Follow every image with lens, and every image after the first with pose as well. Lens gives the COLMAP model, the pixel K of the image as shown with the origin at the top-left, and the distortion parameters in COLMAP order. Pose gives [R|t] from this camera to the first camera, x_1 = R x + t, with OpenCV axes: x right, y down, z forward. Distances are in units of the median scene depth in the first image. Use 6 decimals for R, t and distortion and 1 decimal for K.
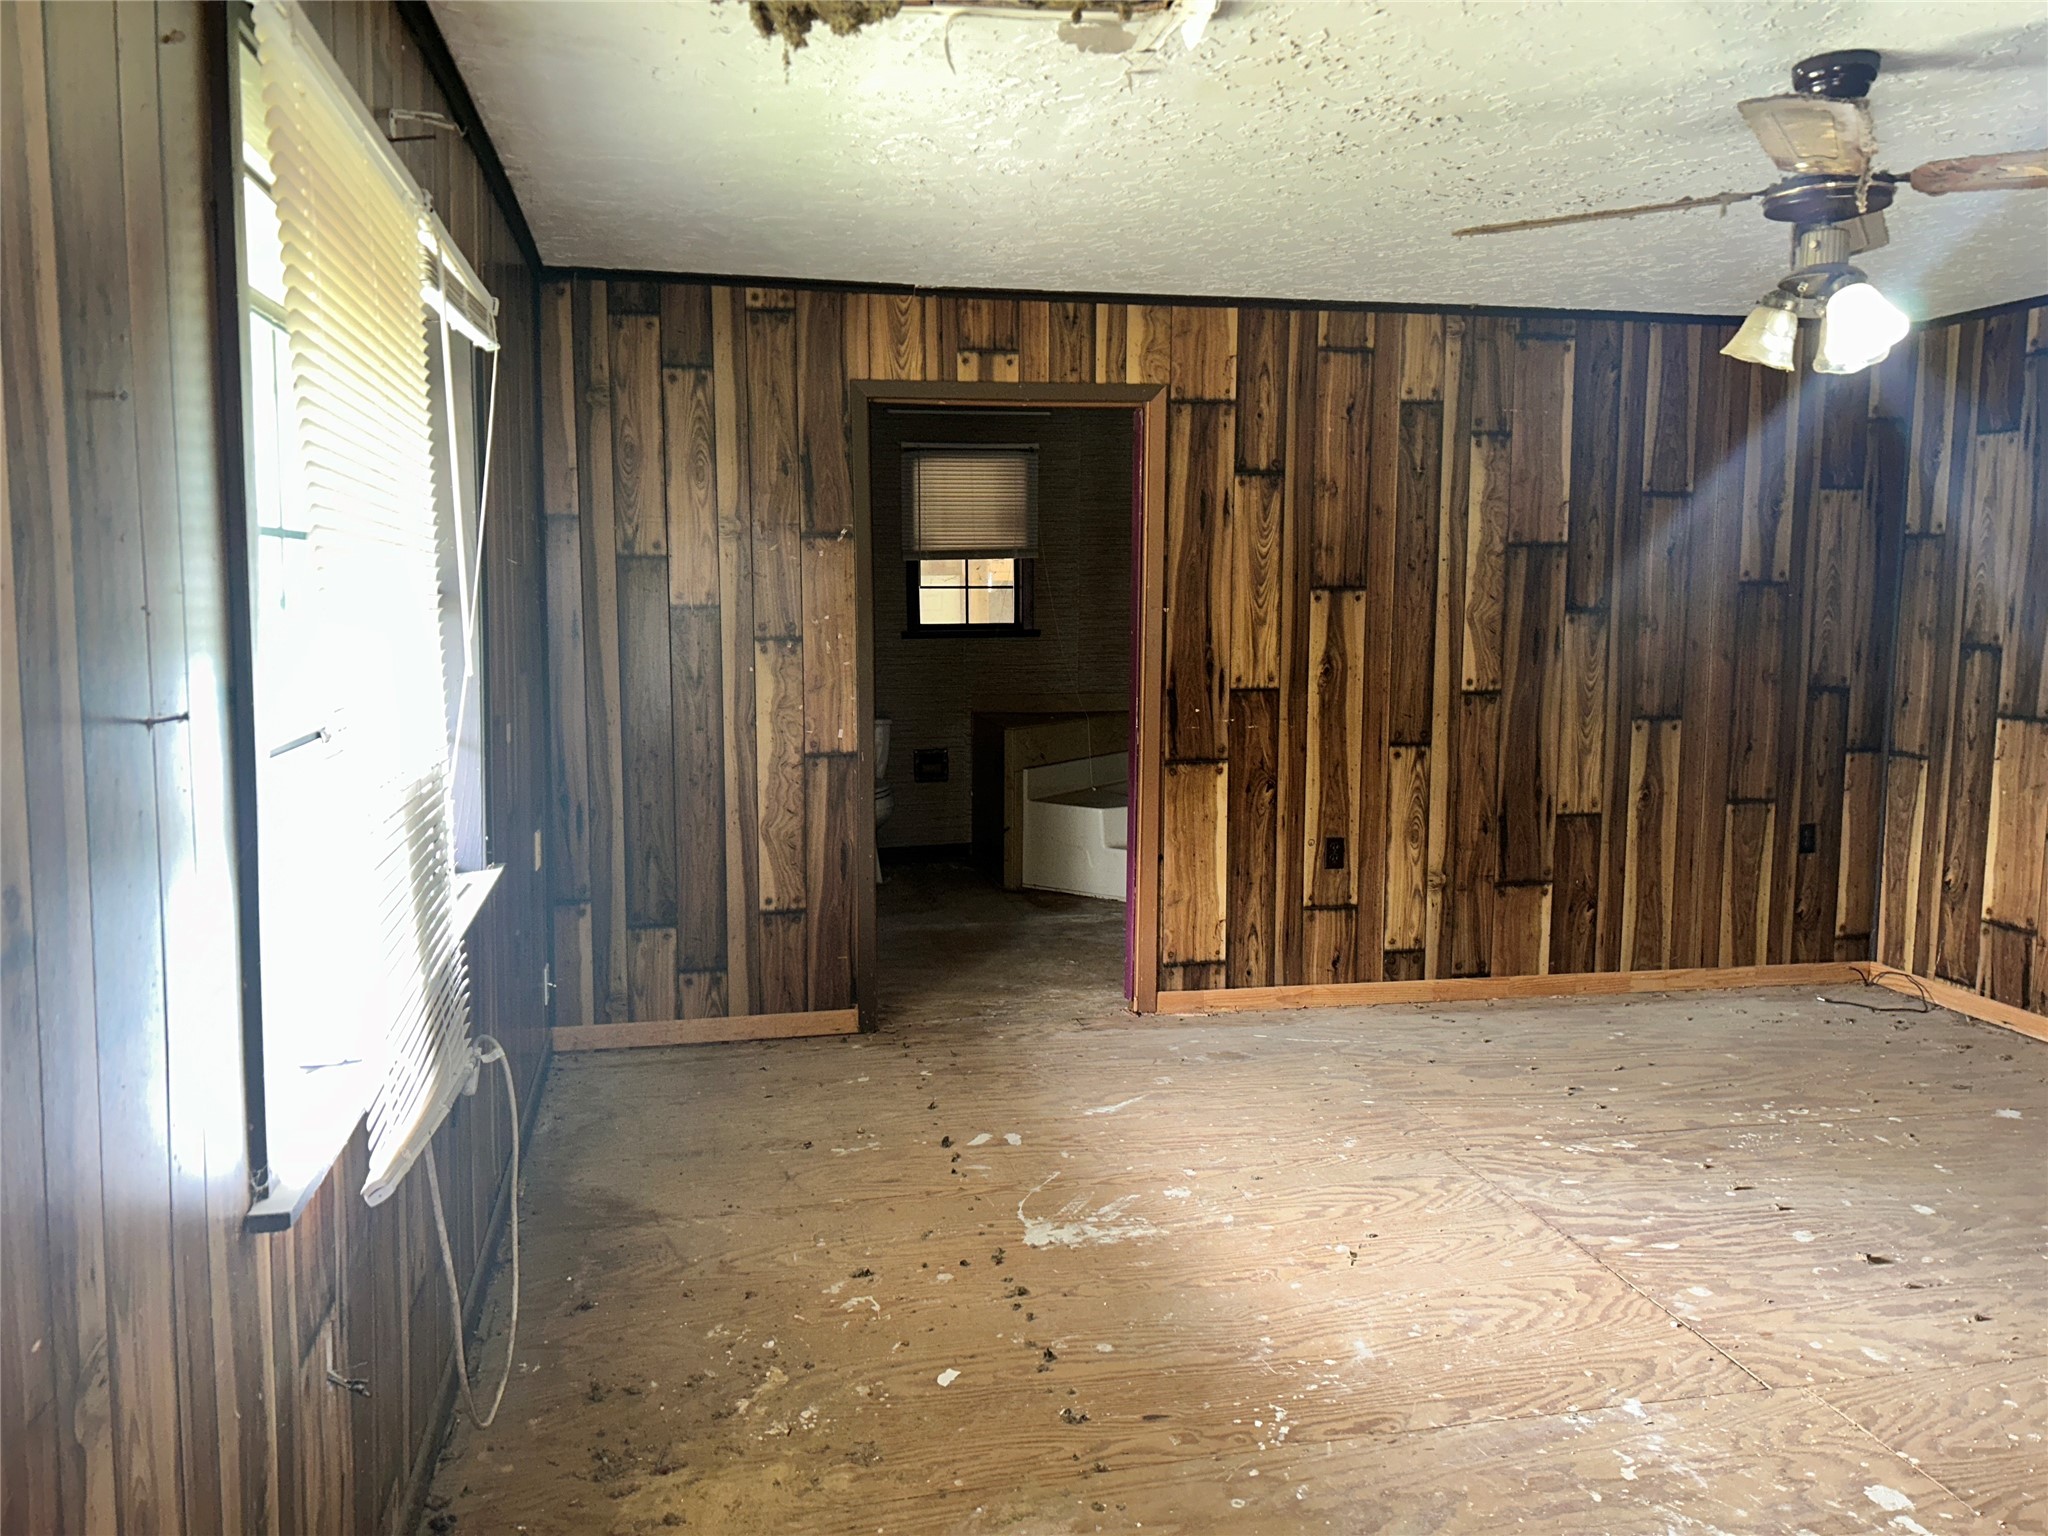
lens RADIAL K [[1537.0, 0, 1033.0], [0, 1537.0, 762.6], [0, 0, 1]] dist [0.041058, -0.048850]
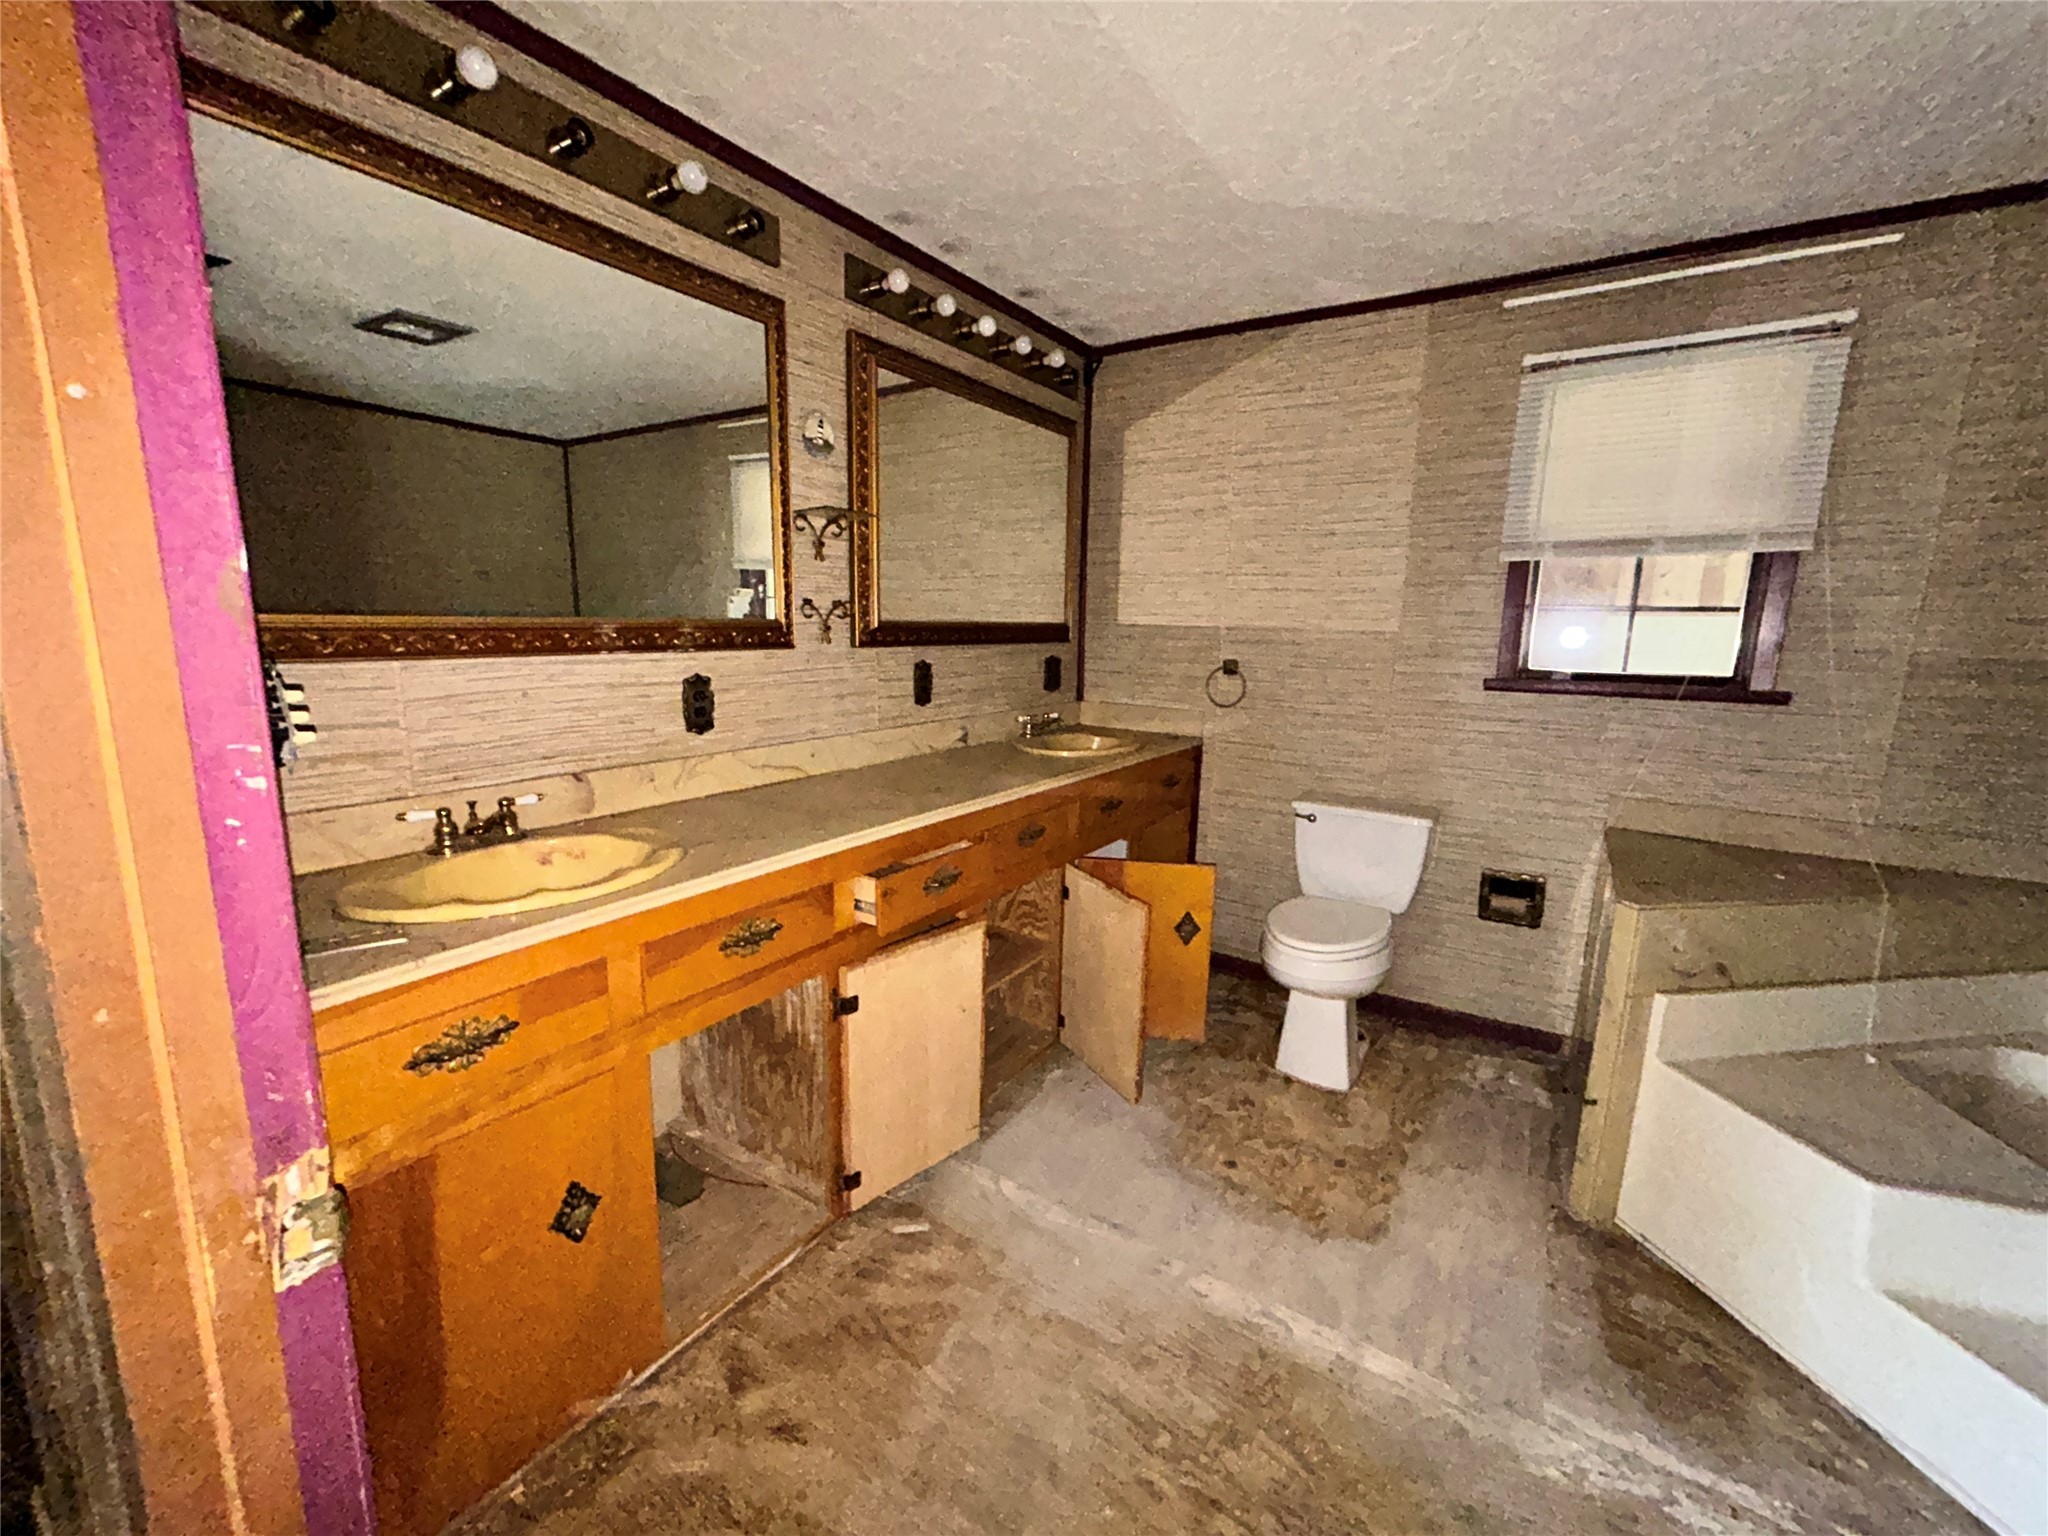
lens RADIAL K [[830.6, 0, 1017.7], [0, 830.6, 770.5], [0, 0, 1]] dist [-0.013756, 0.001066]
pose [[0.678761, 0.139057, -0.721073, 0.026257], [-0.092959, 0.990279, 0.103469, -0.057143], [0.728452, -0.003201, 0.685090, 0.551201]]
